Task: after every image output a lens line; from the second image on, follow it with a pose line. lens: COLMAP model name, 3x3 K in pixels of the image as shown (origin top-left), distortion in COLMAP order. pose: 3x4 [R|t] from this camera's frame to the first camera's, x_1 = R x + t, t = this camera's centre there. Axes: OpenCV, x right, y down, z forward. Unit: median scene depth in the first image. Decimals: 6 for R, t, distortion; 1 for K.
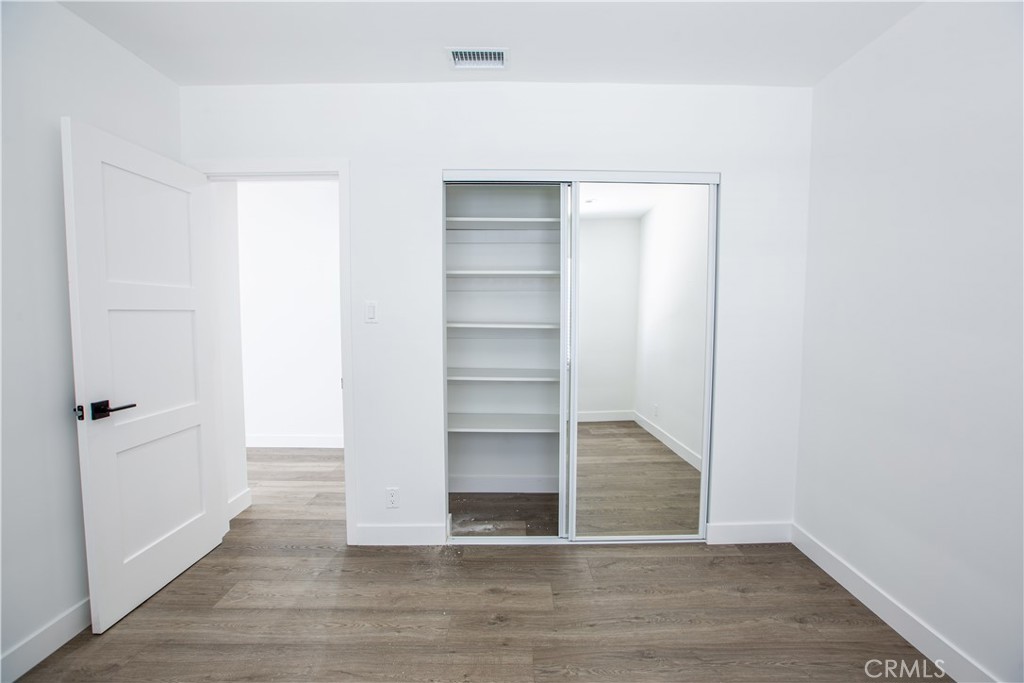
lens RADIAL K [[463.6, 0, 515.8], [0, 463.6, 338.6], [0, 0, 1]] dist [-0.058595, 0.025250]
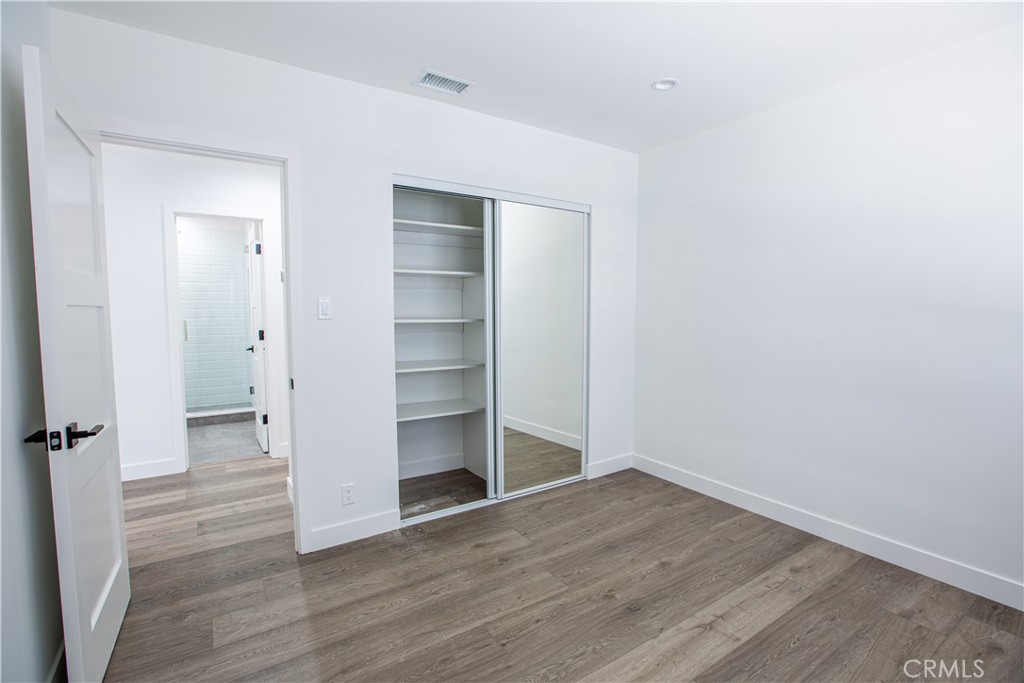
lens RADIAL K [[463.6, 0, 515.8], [0, 463.6, 338.6], [0, 0, 1]] dist [-0.058595, 0.025250]
pose [[0.841660, -0.038115, 0.538661, -0.497172], [0.036026, 0.999247, 0.014413, 0.006857], [-0.538804, 0.007275, 0.842400, -0.040399]]
